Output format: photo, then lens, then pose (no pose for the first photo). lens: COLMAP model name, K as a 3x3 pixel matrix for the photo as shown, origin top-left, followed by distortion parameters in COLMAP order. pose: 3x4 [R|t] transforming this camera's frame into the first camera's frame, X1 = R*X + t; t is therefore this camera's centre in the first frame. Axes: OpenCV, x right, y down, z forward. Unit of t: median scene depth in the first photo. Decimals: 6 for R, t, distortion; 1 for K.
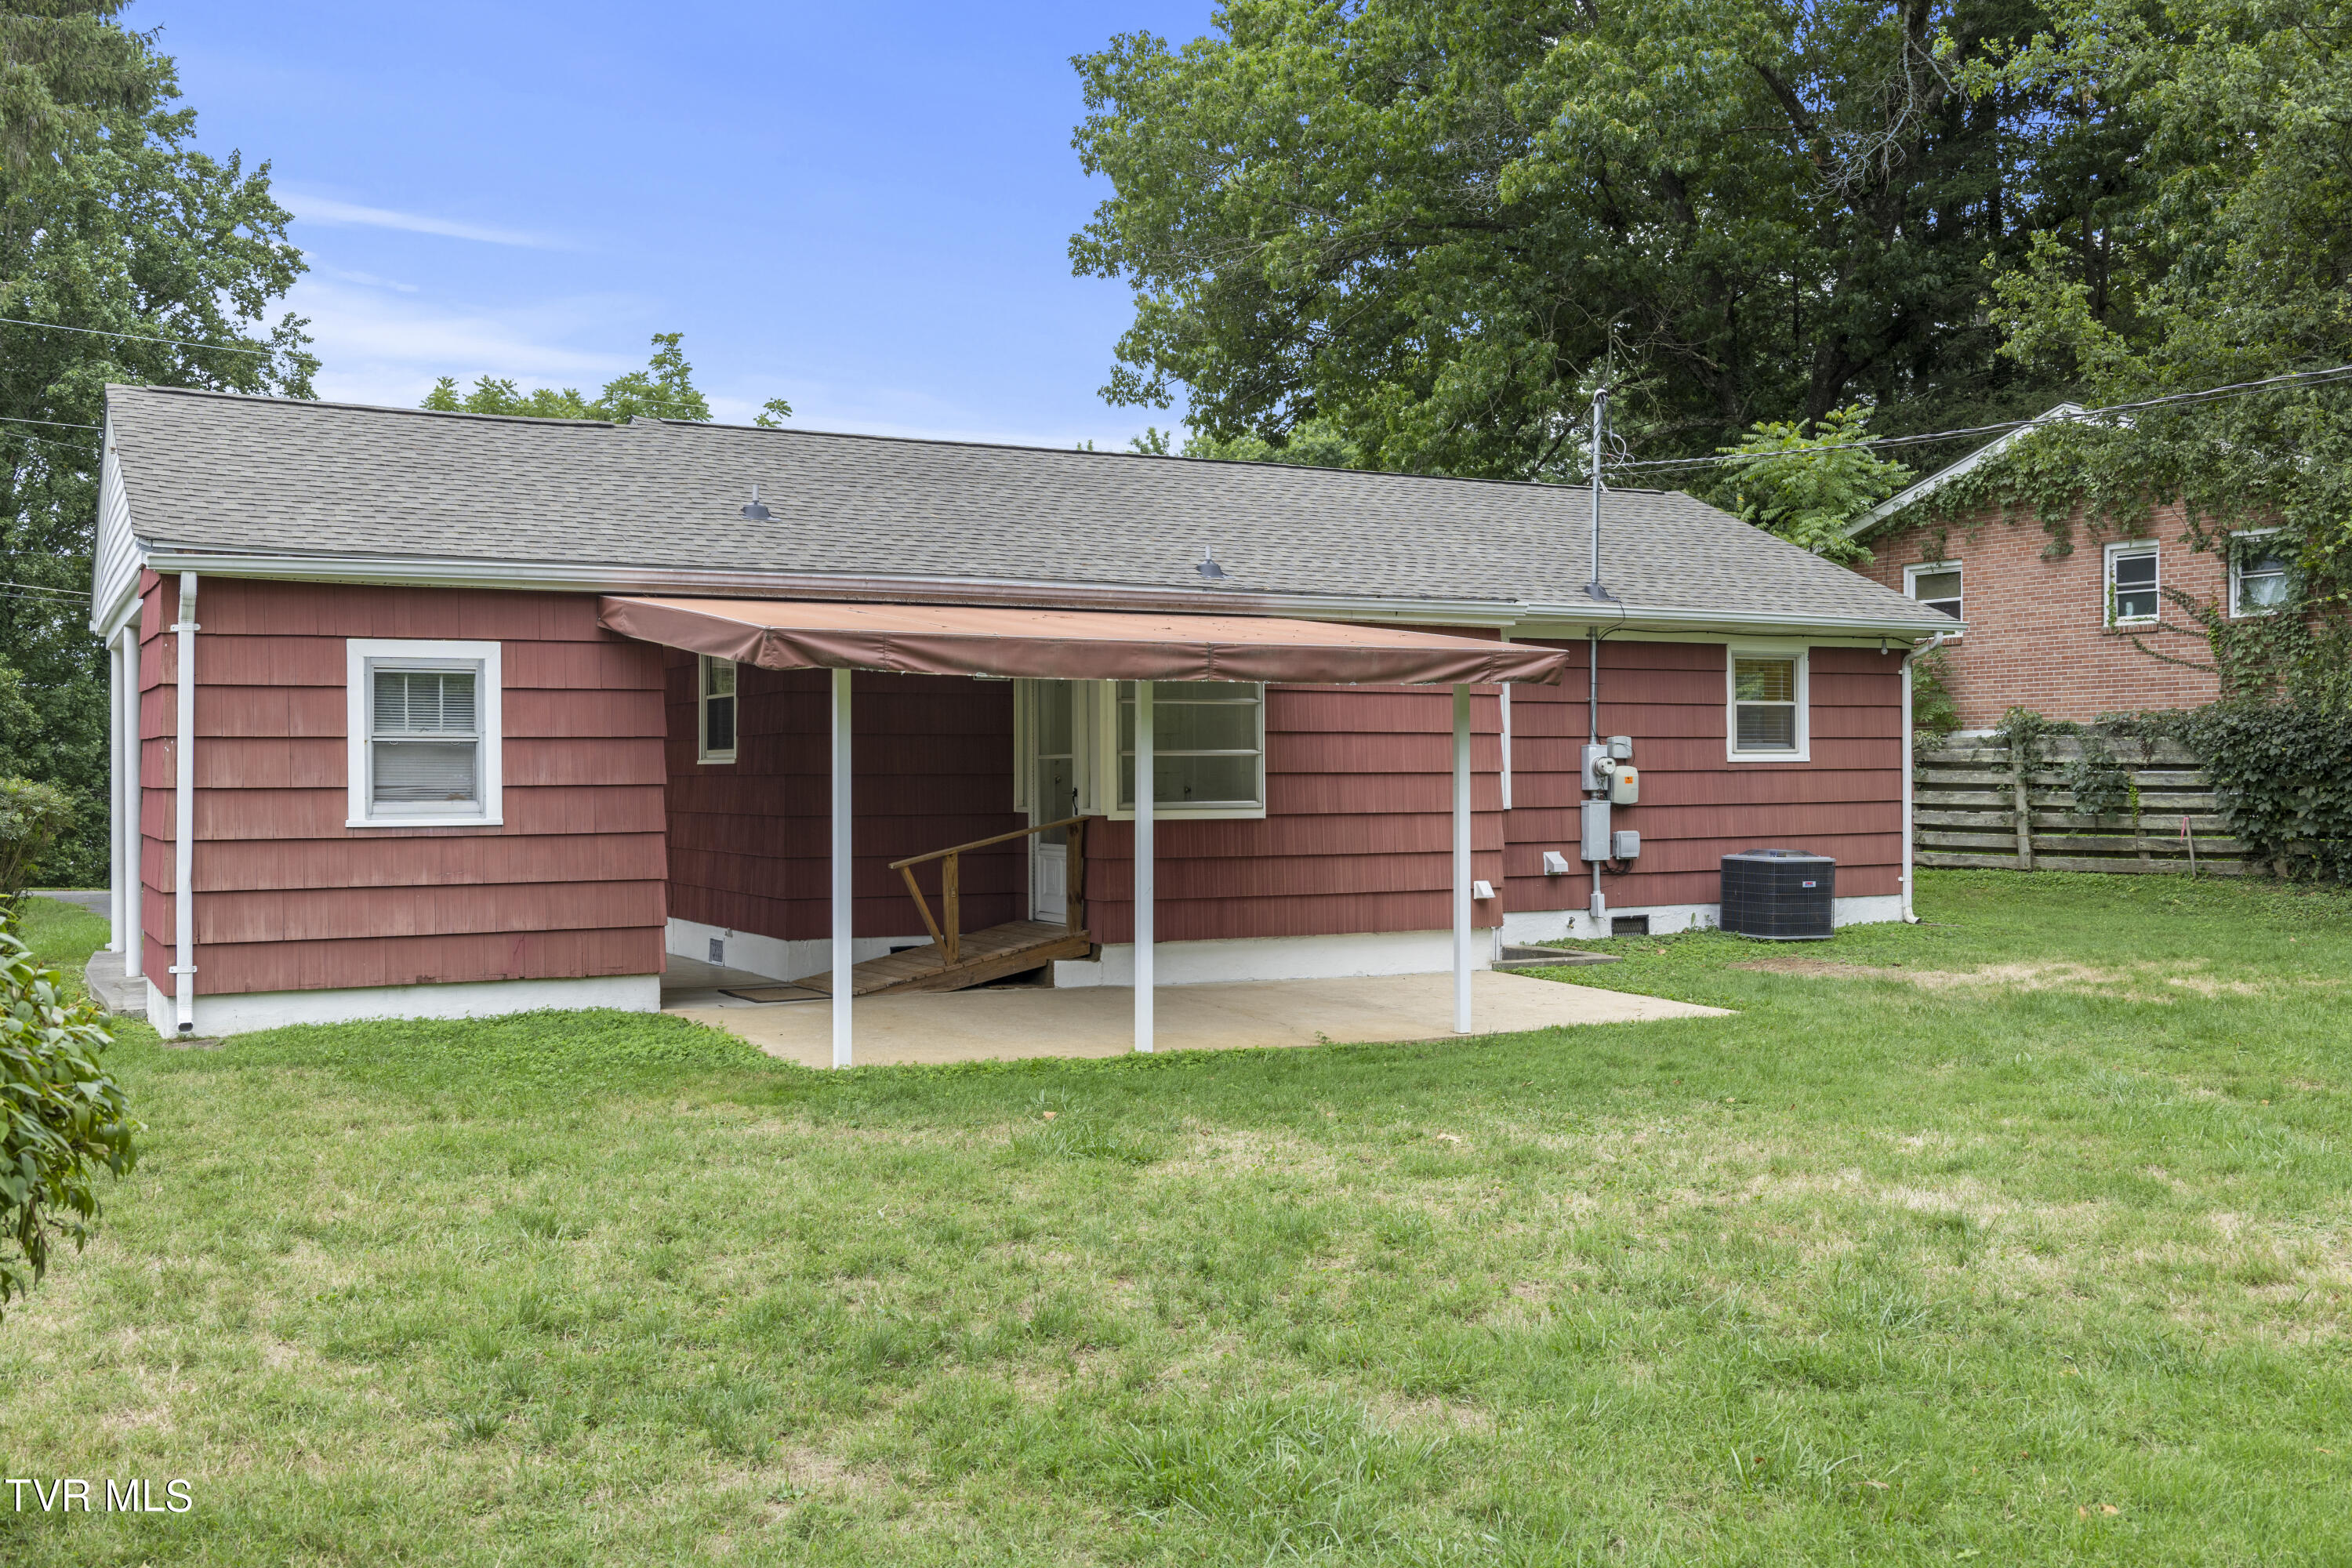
lens RADIAL K [[2138.3, 0, 1167.7], [0, 2138.3, 854.2], [0, 0, 1]] dist [0.012996, 0.007153]
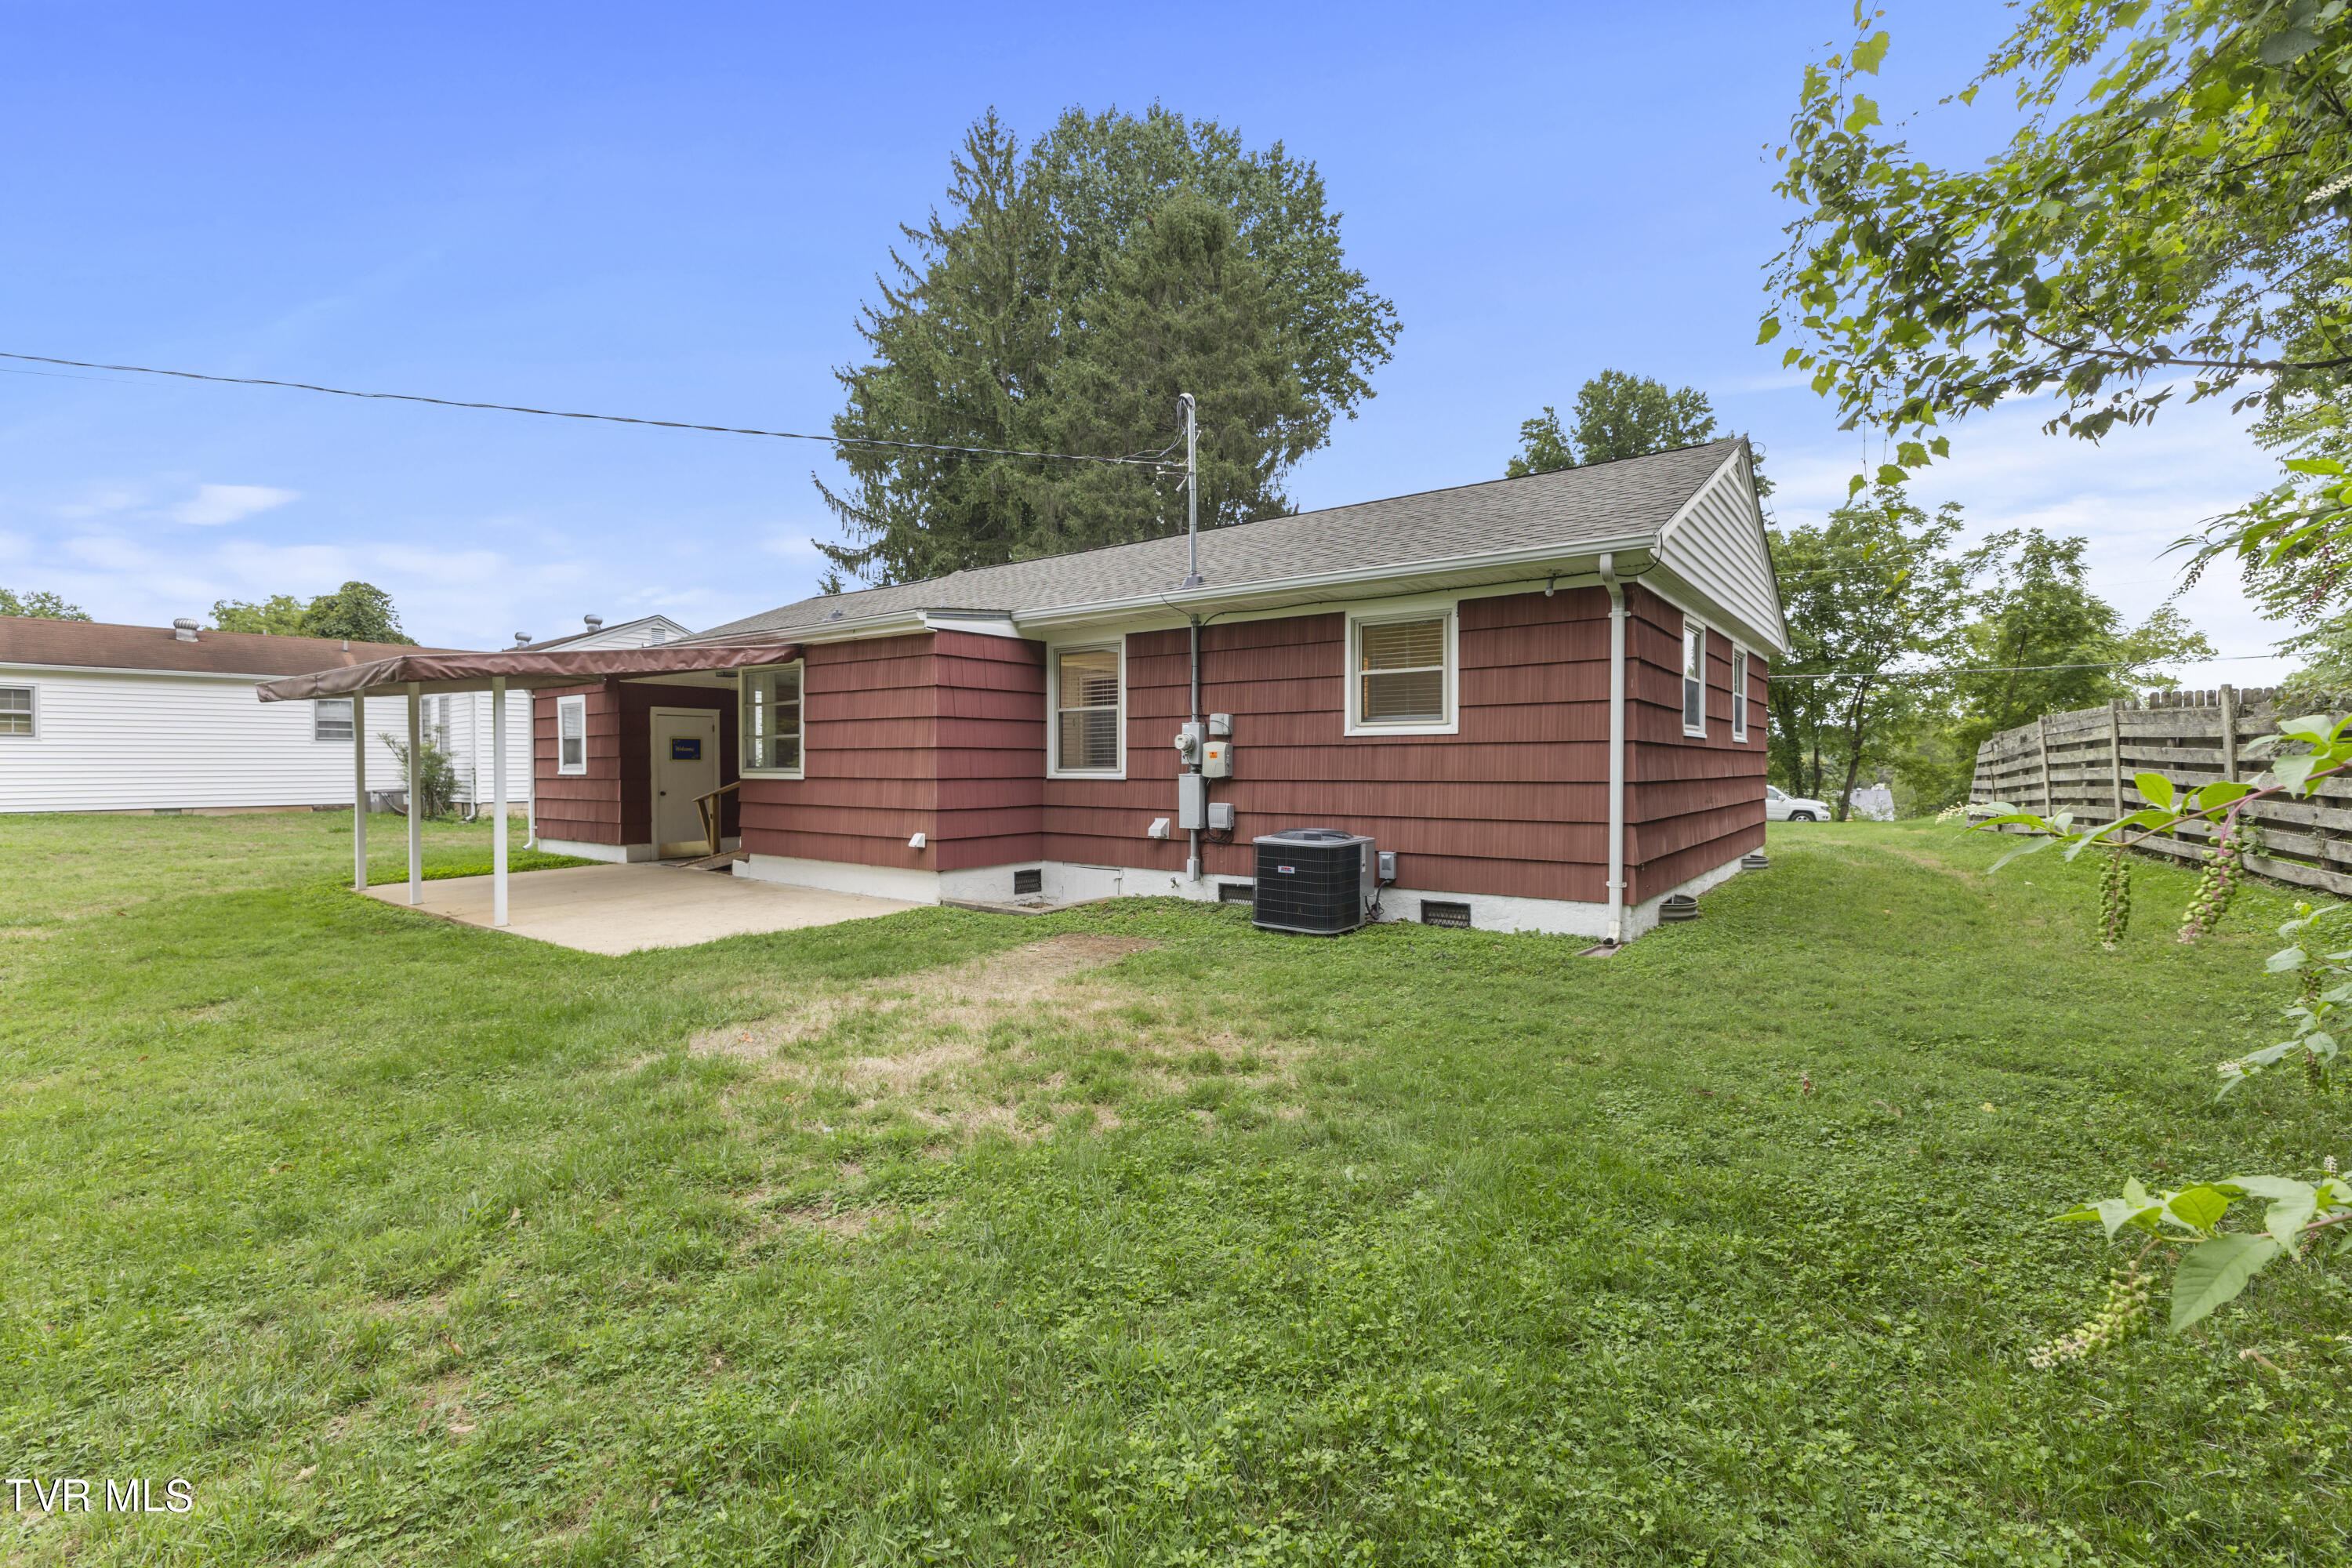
lens RADIAL K [[1011.6, 0, 1176.3], [0, 1011.6, 778.1], [0, 0, 1]] dist [0.008878, -0.000272]
pose [[0.430236, 0.013397, -0.902617, 0.646464], [-0.037159, 0.999305, -0.002880, -0.020687], [0.901951, 0.034779, 0.430435, 0.752147]]
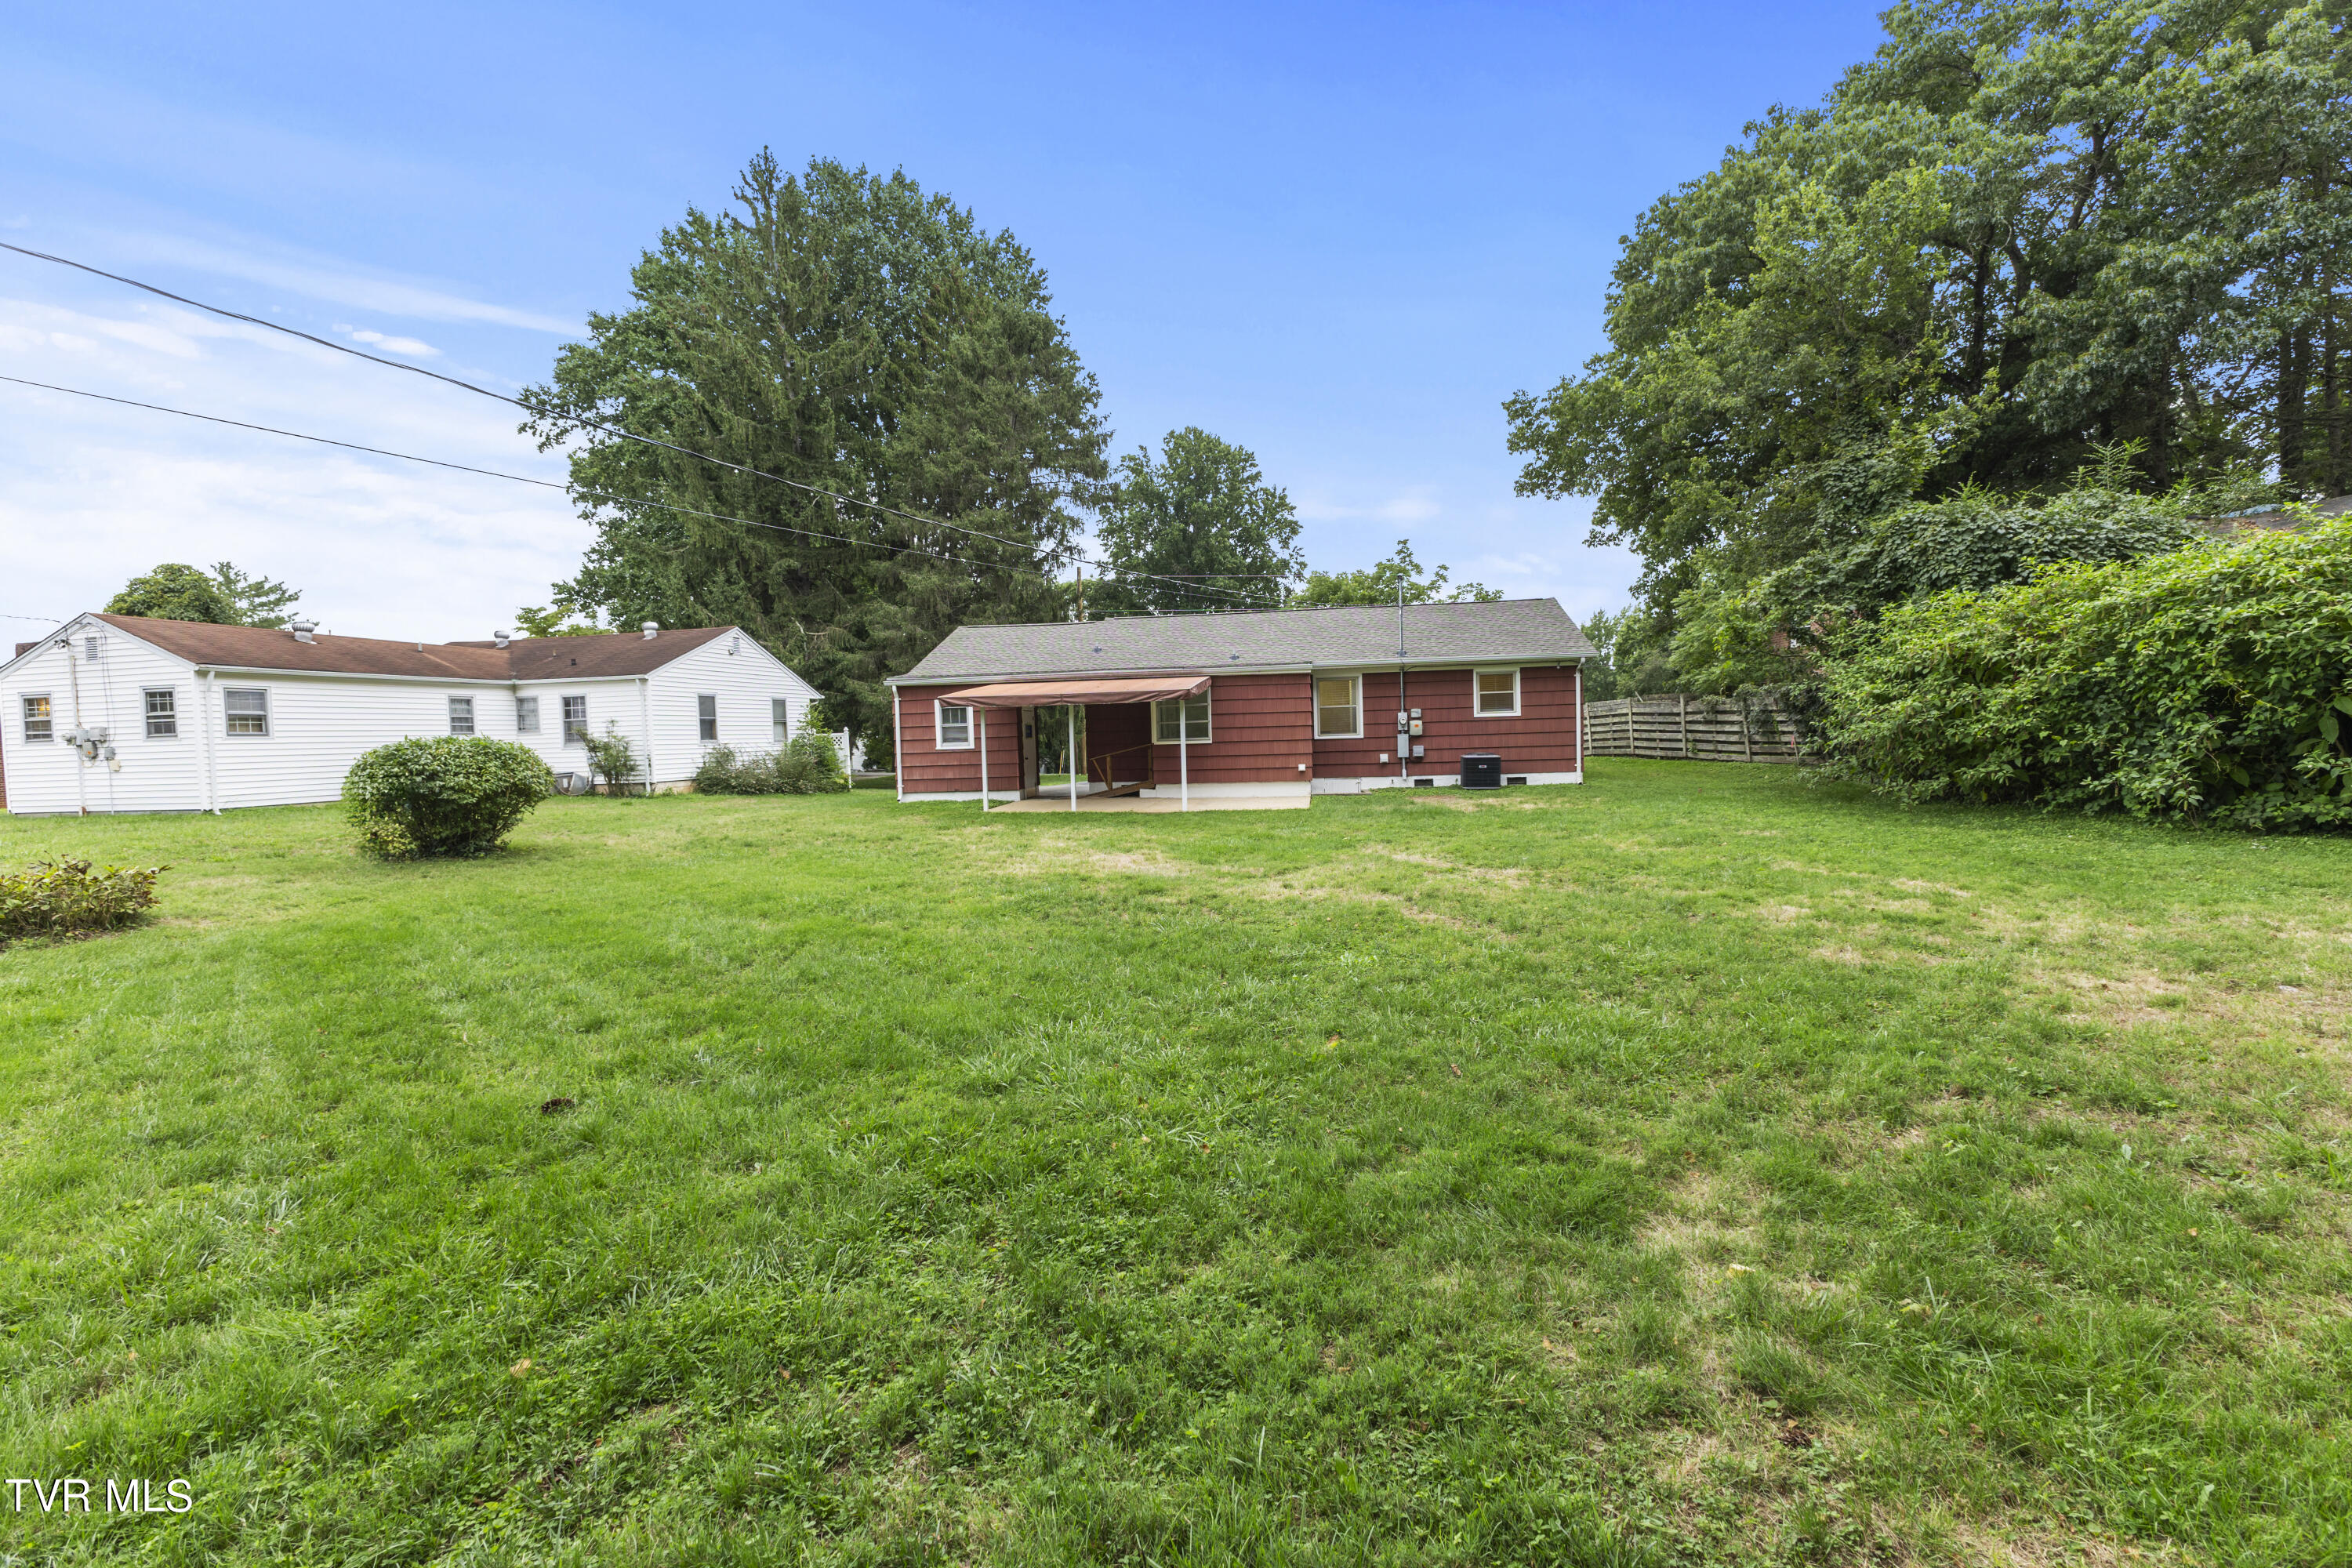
lens RADIAL K [[1011.6, 0, 1176.3], [0, 1011.6, 778.1], [0, 0, 1]] dist [0.008878, -0.000272]
pose [[0.812935, 0.004159, -0.582340, 0.672640], [0.002940, 0.999932, 0.011247, 0.013029], [0.582347, -0.010855, 0.812868, -0.148454]]
